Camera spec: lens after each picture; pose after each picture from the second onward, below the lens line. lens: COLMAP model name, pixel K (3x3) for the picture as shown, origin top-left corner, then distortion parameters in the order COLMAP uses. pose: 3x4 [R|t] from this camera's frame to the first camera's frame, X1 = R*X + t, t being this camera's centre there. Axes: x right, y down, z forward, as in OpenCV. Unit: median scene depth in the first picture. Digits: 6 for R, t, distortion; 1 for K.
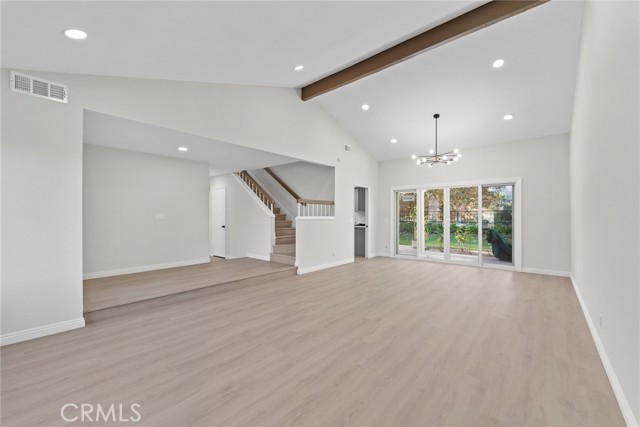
lens RADIAL K [[264.4, 0, 322.6], [0, 264.4, 215.8], [0, 0, 1]] dist [0.000728, -0.000040]
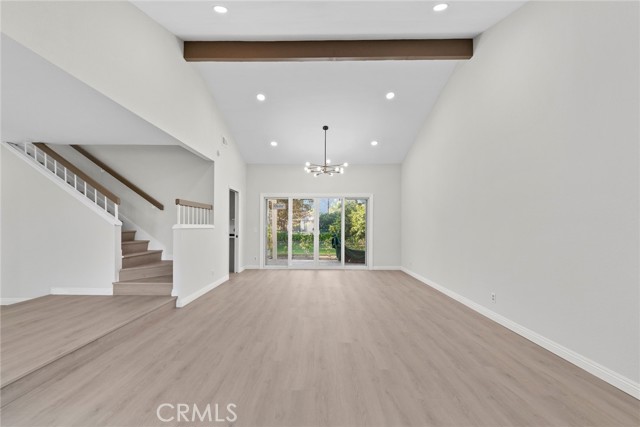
lens RADIAL K [[264.4, 0, 323.3], [0, 264.4, 227.9], [0, 0, 1]] dist [0.000728, -0.000040]
pose [[0.758050, -0.002592, 0.652191, -0.230051], [-0.004812, 0.999943, 0.009568, 0.003193], [-0.652178, -0.010392, 0.757994, 0.200938]]
